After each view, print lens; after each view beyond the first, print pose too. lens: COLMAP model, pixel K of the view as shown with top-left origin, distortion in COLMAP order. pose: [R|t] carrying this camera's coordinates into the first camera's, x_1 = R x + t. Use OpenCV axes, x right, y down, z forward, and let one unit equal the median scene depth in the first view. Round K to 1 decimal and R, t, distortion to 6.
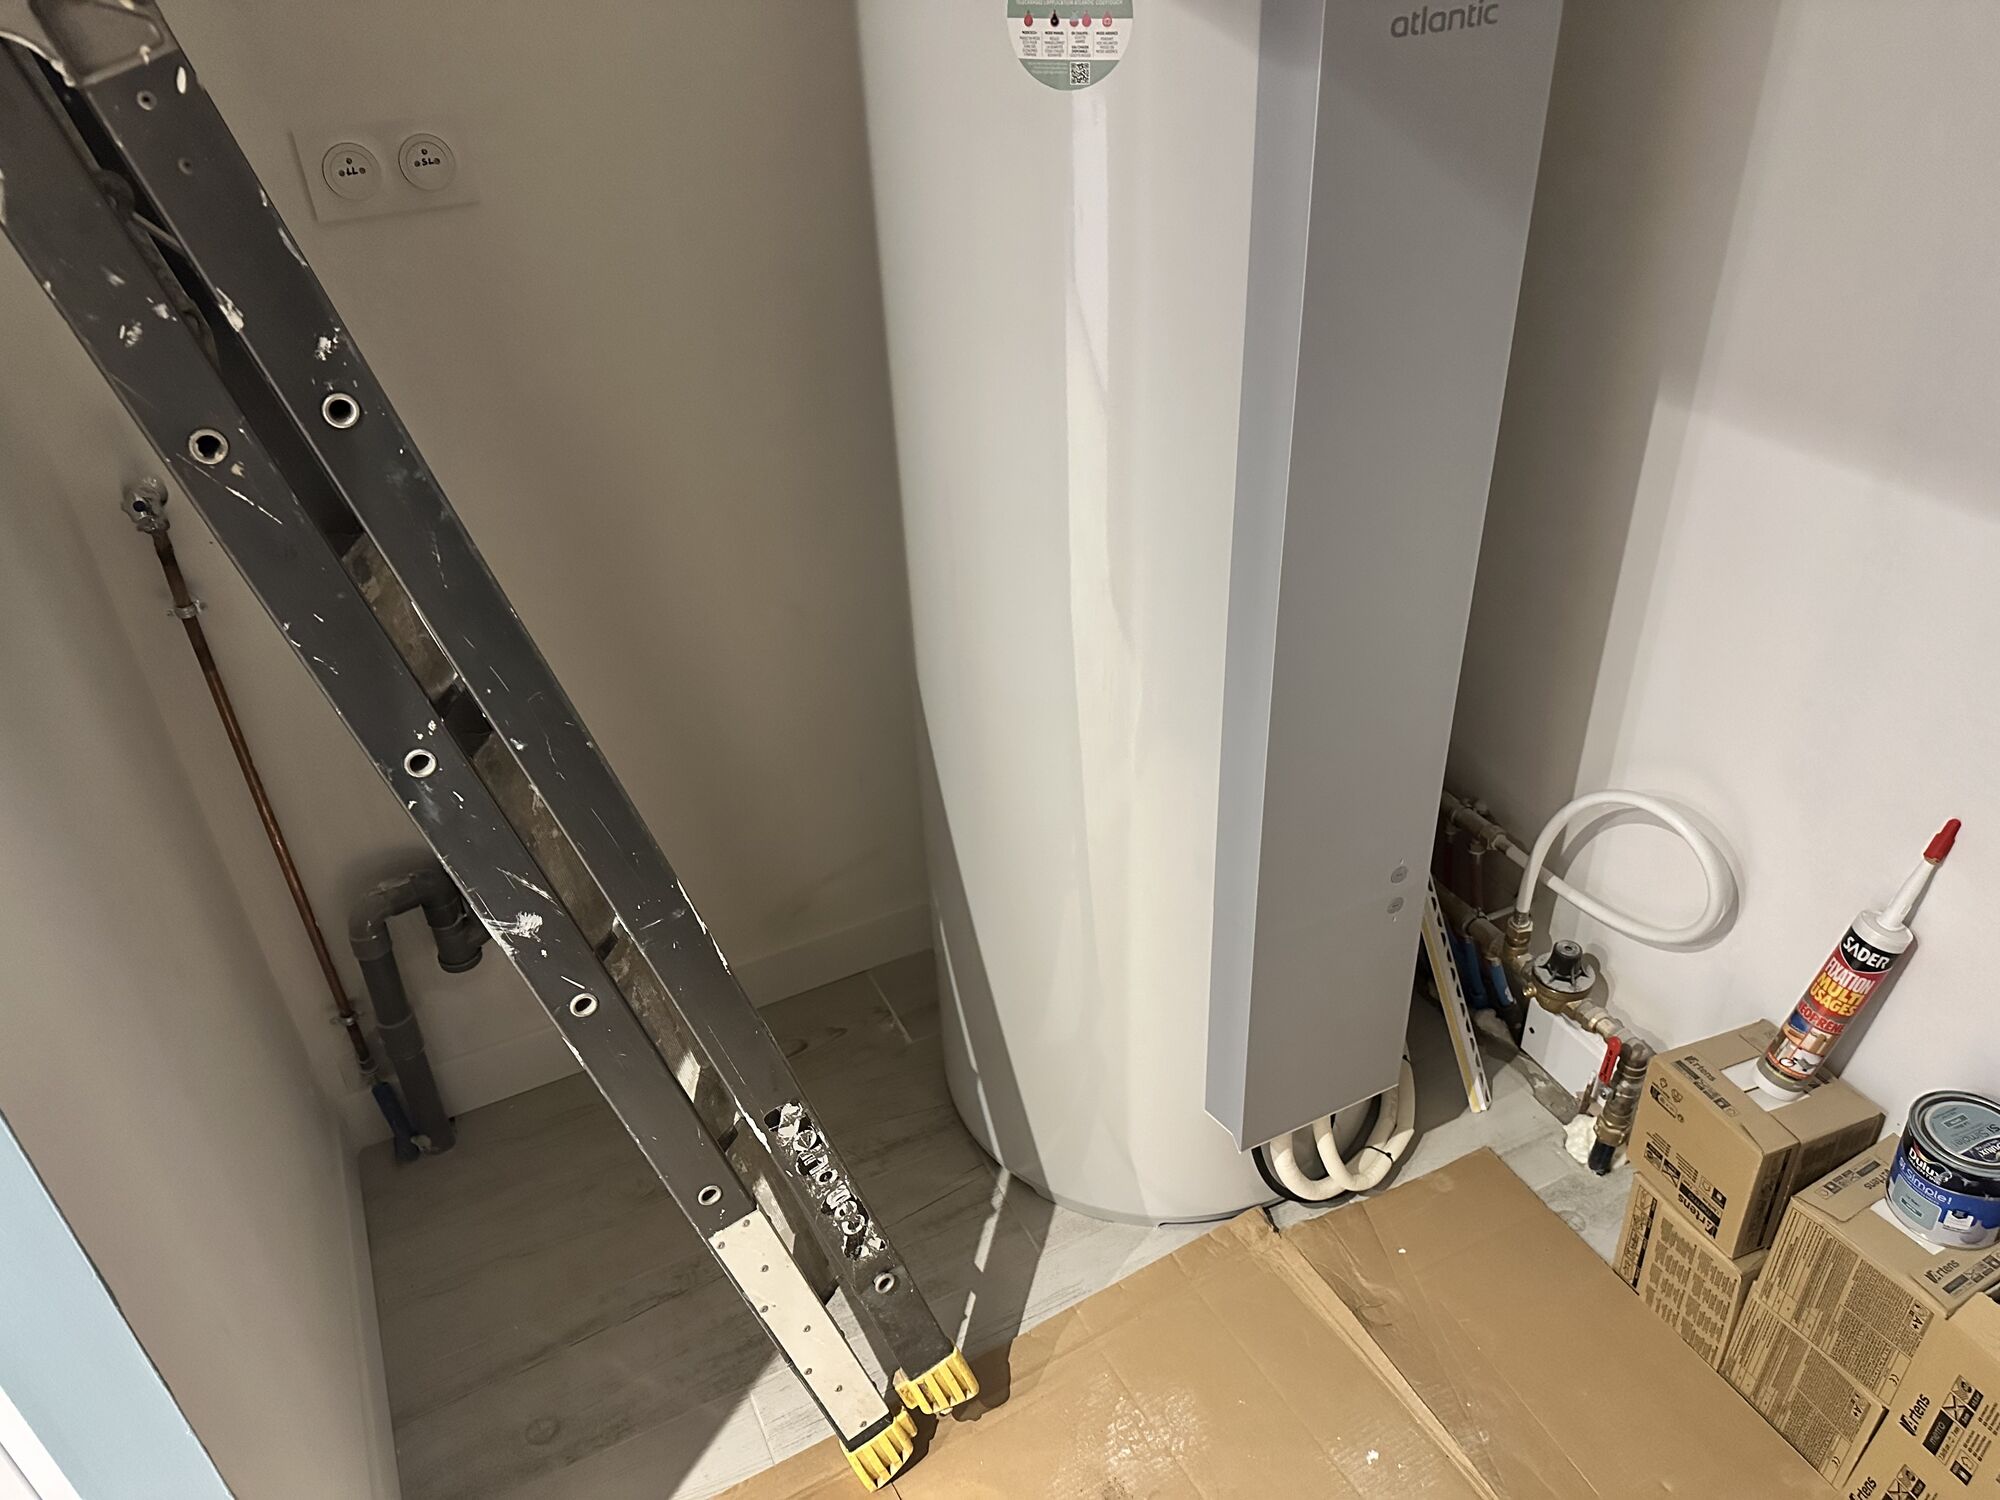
lens RADIAL K [[1398.0, 0, 1000.0], [0, 1398.0, 750.0], [0, 0, 1]] dist [-0.002483, -0.009397]
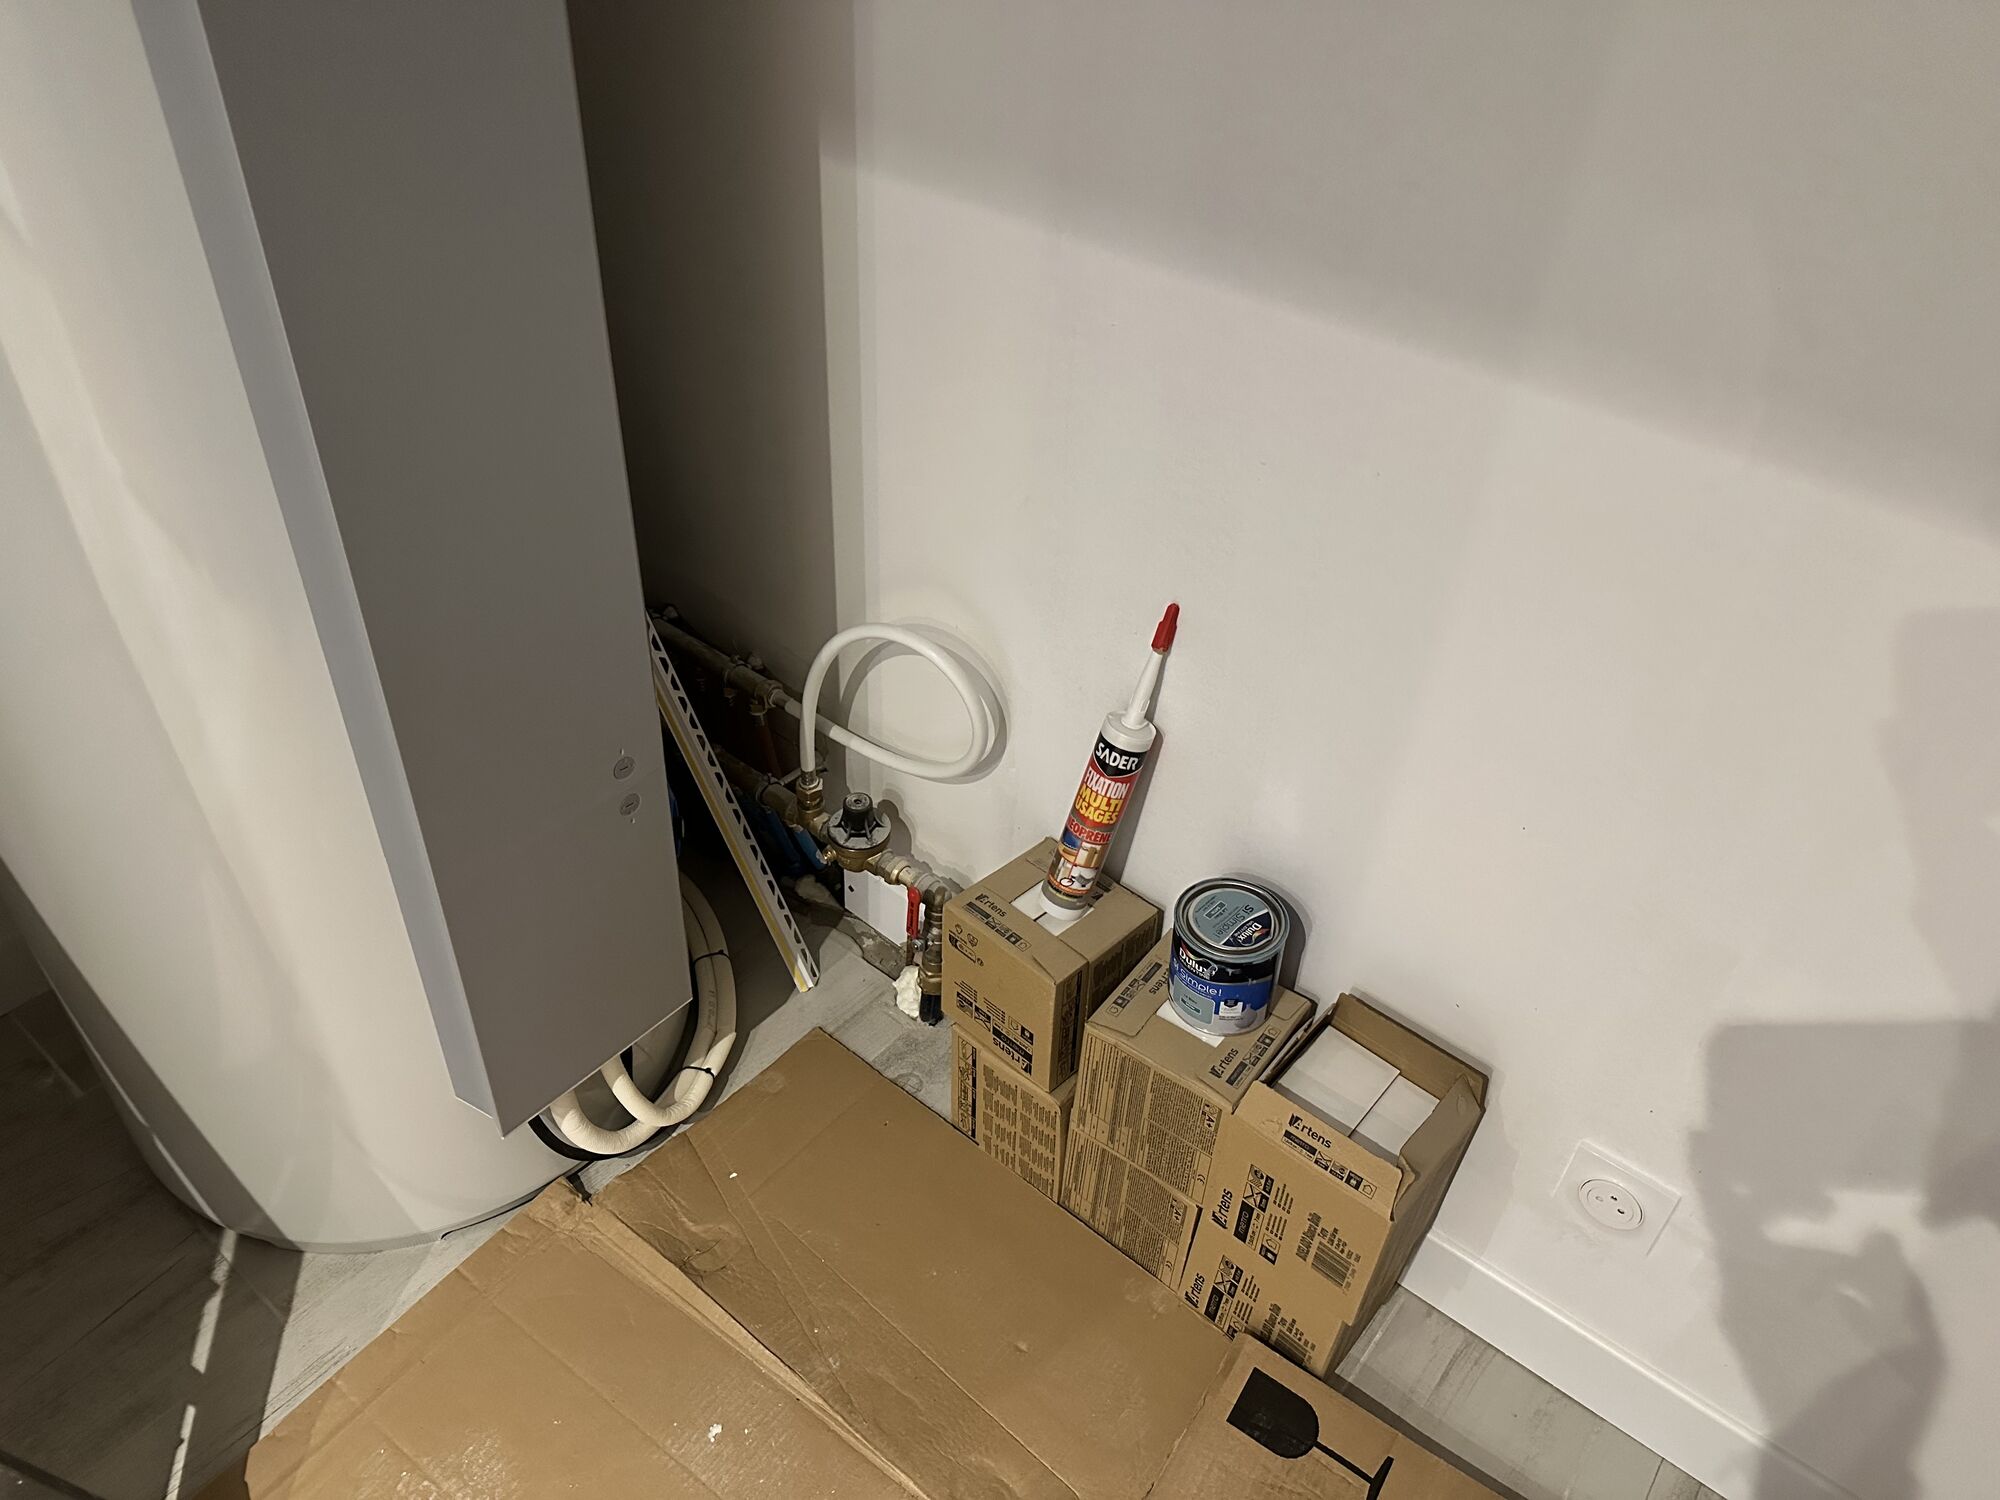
lens RADIAL K [[1390.3, 0, 1000.0], [0, 1390.3, 750.0], [0, 0, 1]] dist [0.099861, -0.196867]
pose [[0.899244, -0.195053, 0.391554, 0.155889], [0.154583, 0.979029, 0.132687, 0.001700], [-0.409224, -0.058791, 0.910538, 0.144798]]
